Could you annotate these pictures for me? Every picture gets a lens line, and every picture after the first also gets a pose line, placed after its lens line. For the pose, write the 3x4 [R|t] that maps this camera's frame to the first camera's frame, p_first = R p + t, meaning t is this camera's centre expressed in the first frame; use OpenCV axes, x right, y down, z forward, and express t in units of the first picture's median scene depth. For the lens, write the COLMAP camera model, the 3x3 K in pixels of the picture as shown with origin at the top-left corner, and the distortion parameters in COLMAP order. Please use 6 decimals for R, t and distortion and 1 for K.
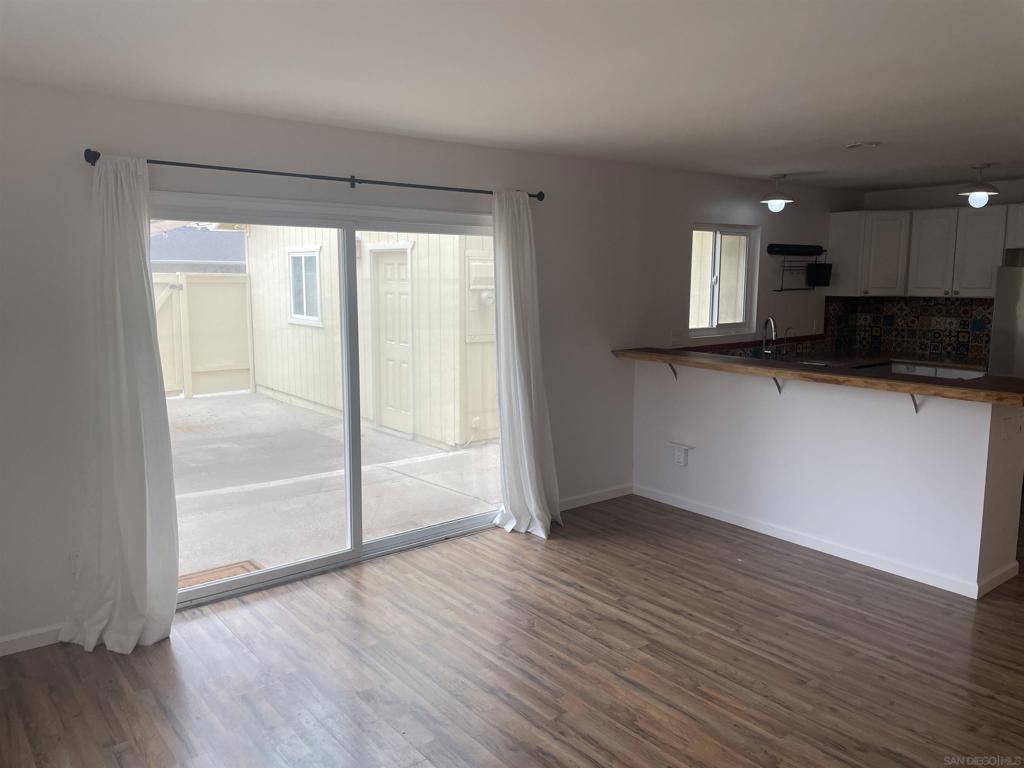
lens RADIAL K [[769.3, 0, 516.6], [0, 769.3, 377.6], [0, 0, 1]] dist [0.104307, -0.136460]
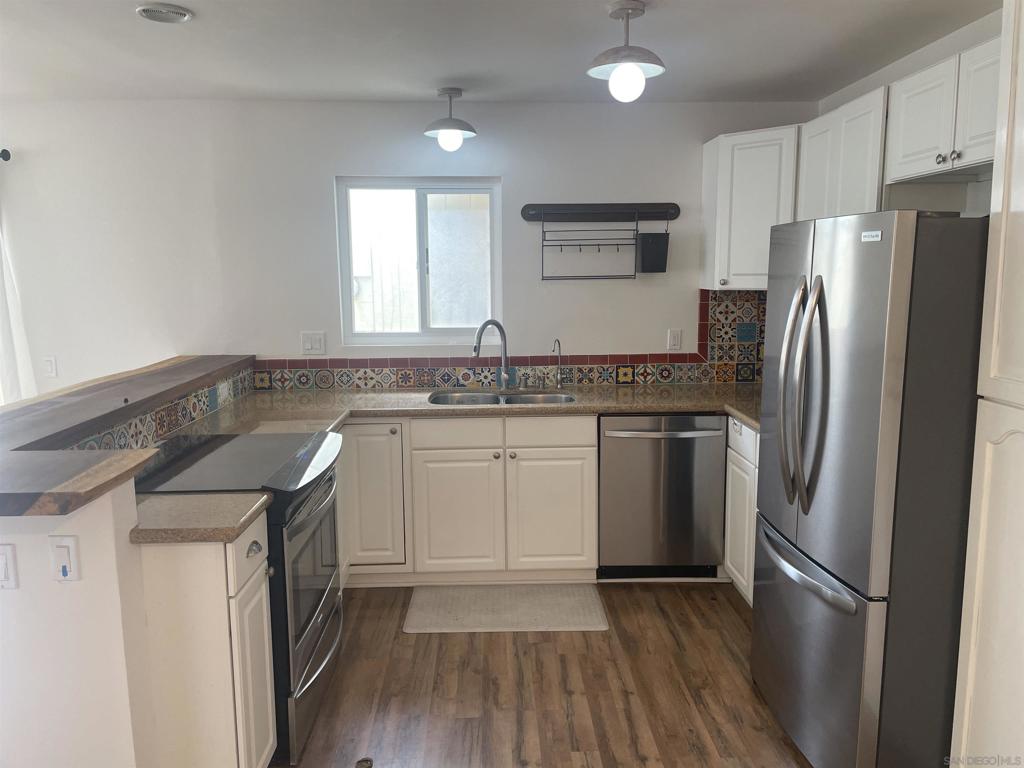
lens RADIAL K [[769.3, 0, 516.6], [0, 769.3, 377.6], [0, 0, 1]] dist [0.104307, -0.136460]
pose [[0.798743, 0.076197, -0.596828, 0.798225], [-0.072004, 0.996925, 0.030912, -0.057966], [0.597348, 0.018283, 0.801774, 0.565003]]
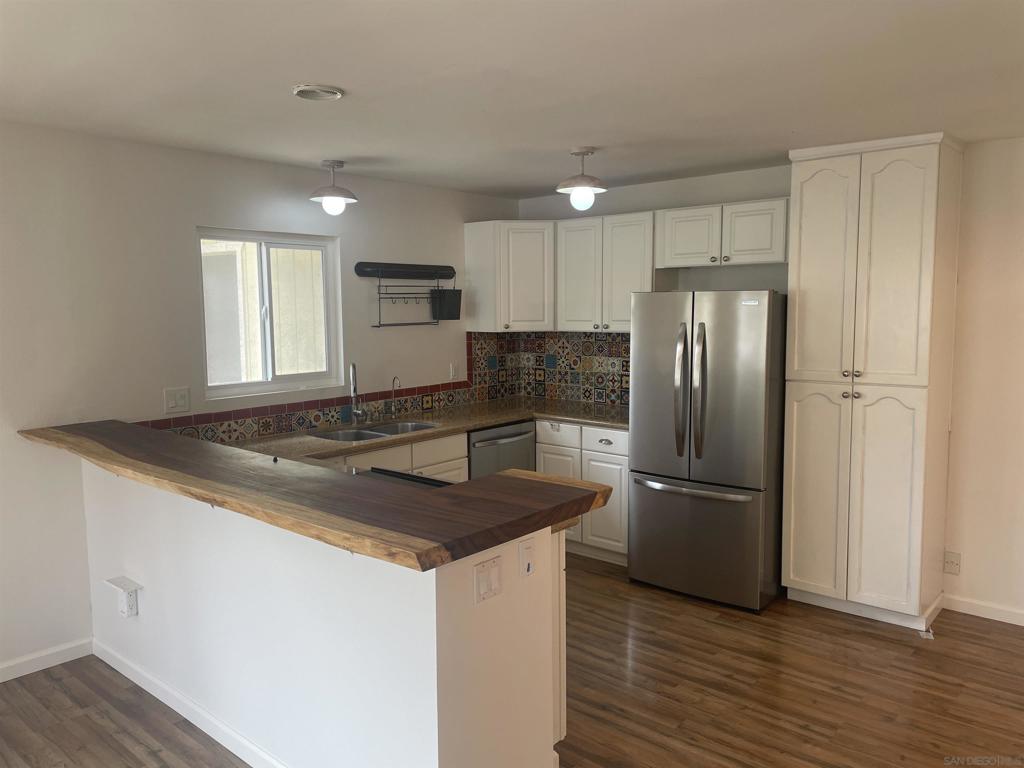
lens RADIAL K [[767.2, 0, 508.2], [0, 767.2, 382.9], [0, 0, 1]] dist [0.098608, -0.139773]
pose [[0.984558, -0.029180, 0.172611, 0.380880], [0.034074, 0.999095, -0.025458, -0.041941], [-0.171712, 0.030946, 0.984661, 0.312670]]
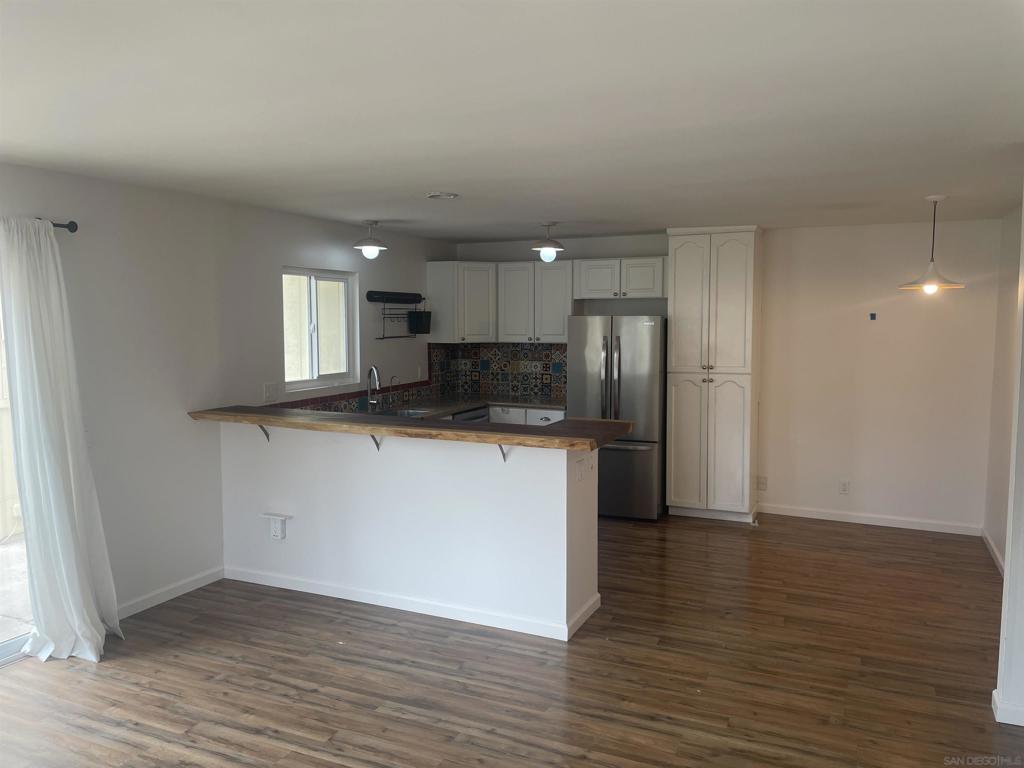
lens RADIAL K [[769.3, 0, 516.6], [0, 769.3, 377.6], [0, 0, 1]] dist [0.104307, -0.136460]
pose [[0.892353, -0.038309, 0.449709, 0.059182], [0.062486, 0.997282, -0.039034, -0.016738], [-0.446991, 0.062933, 0.892322, 0.072315]]
